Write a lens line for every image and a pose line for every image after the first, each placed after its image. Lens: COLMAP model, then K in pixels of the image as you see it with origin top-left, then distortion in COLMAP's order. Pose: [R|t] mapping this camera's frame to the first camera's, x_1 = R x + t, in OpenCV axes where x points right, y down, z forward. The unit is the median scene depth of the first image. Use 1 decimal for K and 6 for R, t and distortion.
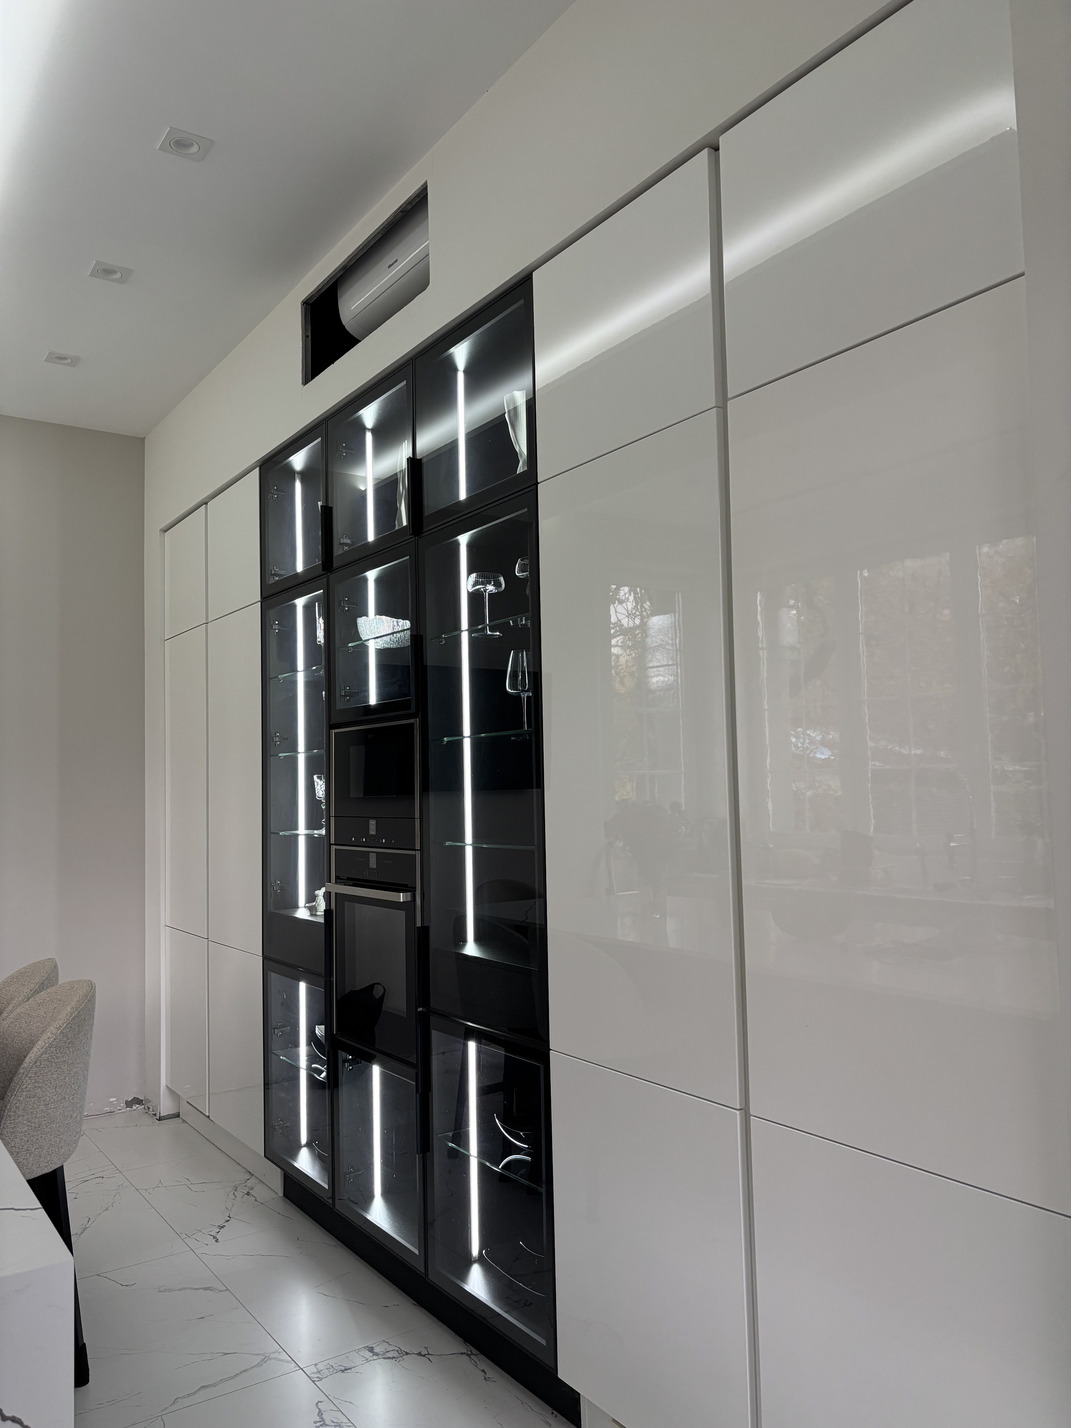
lens RADIAL K [[1130.4, 0, 476.3], [0, 1130.4, 717.5], [0, 0, 1]] dist [0.025966, -0.006672]
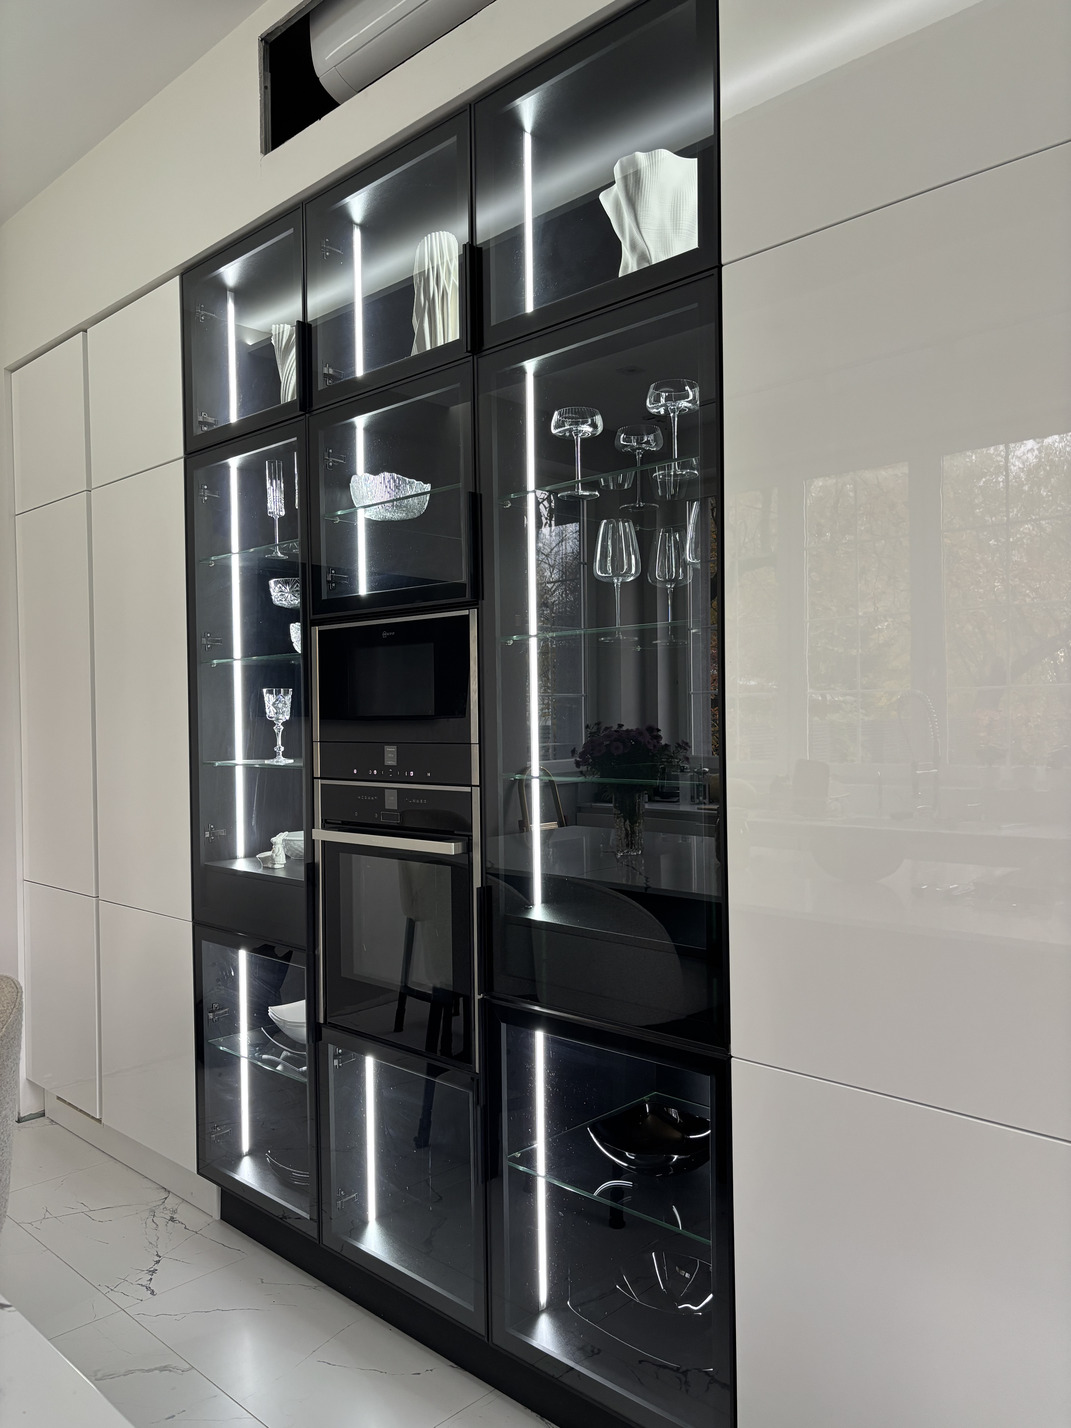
lens RADIAL K [[1088.8, 0, 535.6], [0, 1088.8, 711.1], [0, 0, 1]] dist [0.012464, 0.000460]
pose [[0.968809, -0.003209, 0.247788, -0.158027], [-0.012515, 0.998007, 0.061857, 0.019737], [-0.247492, -0.063029, 0.966838, 0.250865]]
